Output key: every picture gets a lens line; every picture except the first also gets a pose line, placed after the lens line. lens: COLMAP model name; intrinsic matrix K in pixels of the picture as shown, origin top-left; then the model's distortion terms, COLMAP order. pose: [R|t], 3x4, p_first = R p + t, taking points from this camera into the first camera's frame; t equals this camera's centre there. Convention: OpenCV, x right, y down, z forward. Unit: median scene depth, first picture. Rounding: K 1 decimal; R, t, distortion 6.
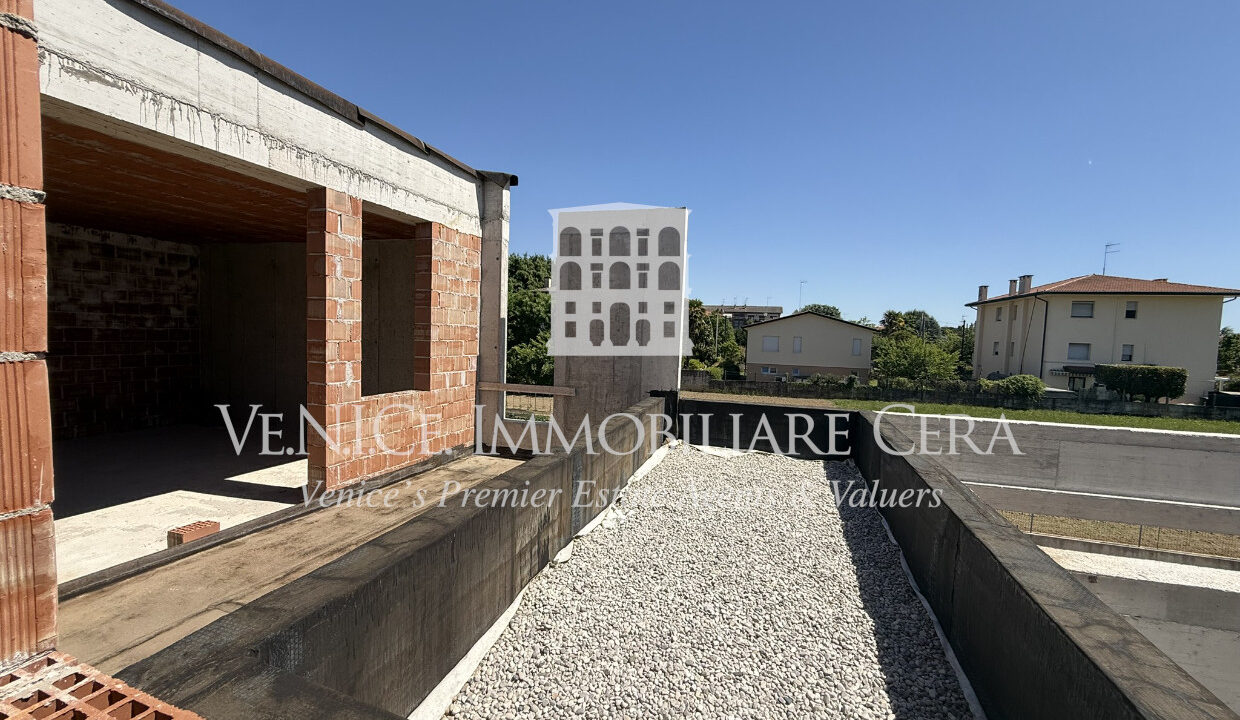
lens RADIAL K [[493.8, 0, 617.7], [0, 493.8, 363.1], [0, 0, 1]] dist [-0.000261, 0.000033]
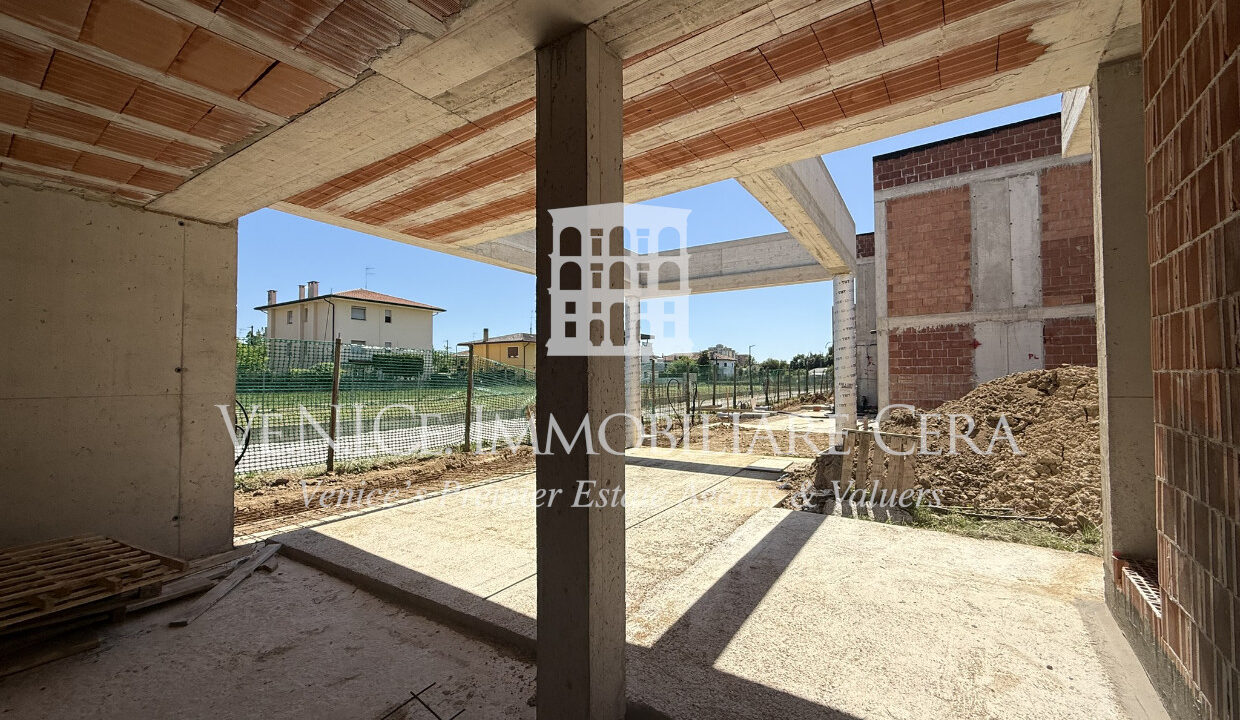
lens RADIAL K [[493.8, 0, 617.7], [0, 493.8, 363.1], [0, 0, 1]] dist [-0.000261, 0.000033]
pose [[0.282759, -0.011022, 0.959128, -0.053767], [0.071327, 0.997407, -0.009566, 0.072205], [-0.956535, 0.071117, 0.282812, 0.045435]]
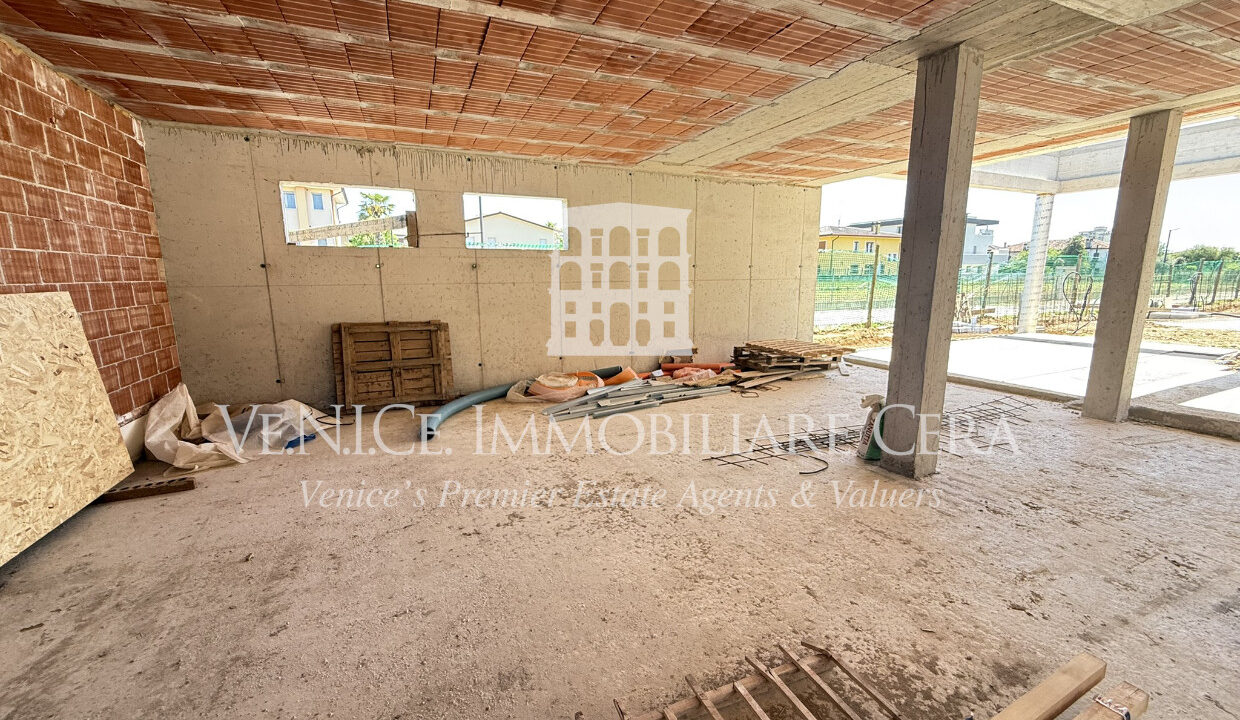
lens RADIAL K [[493.8, 0, 617.7], [0, 493.8, 363.1], [0, 0, 1]] dist [-0.000261, 0.000033]
pose [[0.744561, -0.158388, 0.648492, -0.164443], [0.073127, 0.984950, 0.156605, 0.068378], [-0.663537, -0.069180, 0.744938, 0.054327]]
